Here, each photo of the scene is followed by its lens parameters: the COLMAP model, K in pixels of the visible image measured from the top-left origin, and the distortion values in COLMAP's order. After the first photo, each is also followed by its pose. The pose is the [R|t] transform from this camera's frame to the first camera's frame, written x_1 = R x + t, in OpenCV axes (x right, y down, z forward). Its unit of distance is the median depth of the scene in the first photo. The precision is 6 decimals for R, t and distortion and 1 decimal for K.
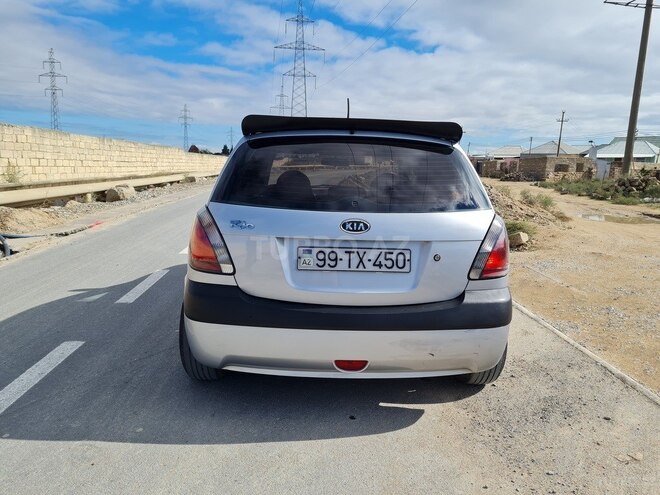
lens RADIAL K [[501.2, 0, 330.0], [0, 501.2, 247.5], [0, 0, 1]] dist [0.045955, -0.004921]
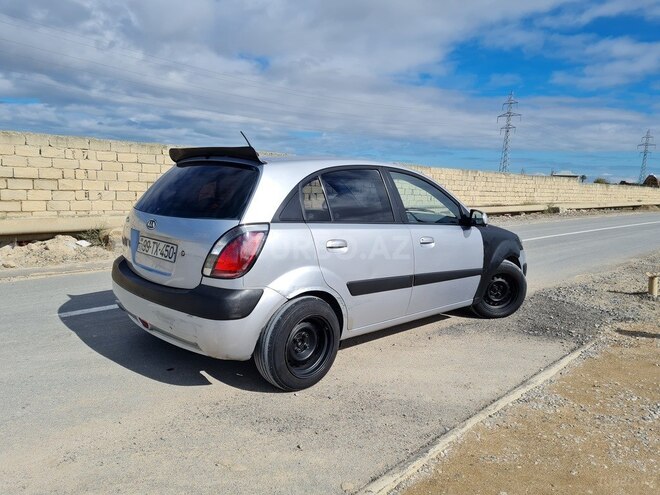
lens RADIAL K [[498.4, 0, 315.1], [0, 498.4, 244.2], [0, 0, 1]] dist [0.000841, 0.004311]
pose [[0.664947, 0.087176, -0.741785, 1.178506], [-0.136197, 0.990666, -0.005664, -0.034765], [0.734367, 0.104796, 0.670613, 0.341445]]
